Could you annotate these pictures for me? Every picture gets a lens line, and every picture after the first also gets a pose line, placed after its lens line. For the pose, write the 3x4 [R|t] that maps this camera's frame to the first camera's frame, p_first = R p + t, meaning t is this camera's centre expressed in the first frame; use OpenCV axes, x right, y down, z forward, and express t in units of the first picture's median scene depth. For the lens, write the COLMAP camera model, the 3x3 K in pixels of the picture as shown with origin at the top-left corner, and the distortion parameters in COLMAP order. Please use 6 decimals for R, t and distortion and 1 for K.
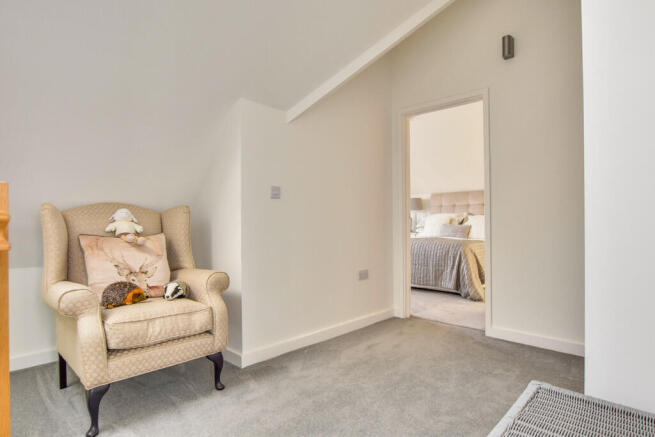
lens RADIAL K [[364.5, 0, 327.1], [0, 364.5, 219.6], [0, 0, 1]] dist [-0.019455, 0.004675]
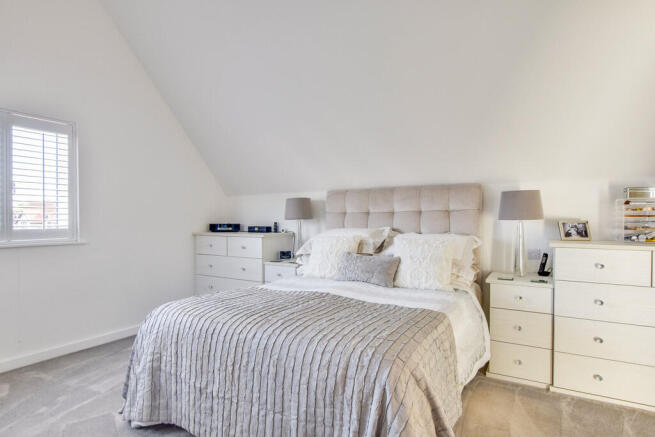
lens RADIAL K [[364.5, 0, 327.5], [0, 364.5, 217.7], [0, 0, 1]] dist [-0.019455, 0.004675]
pose [[0.975522, 0.000840, 0.219899, 0.184154], [-0.001331, 0.999997, 0.002083, -0.034745], [-0.219897, -0.002325, 0.975520, 0.515112]]
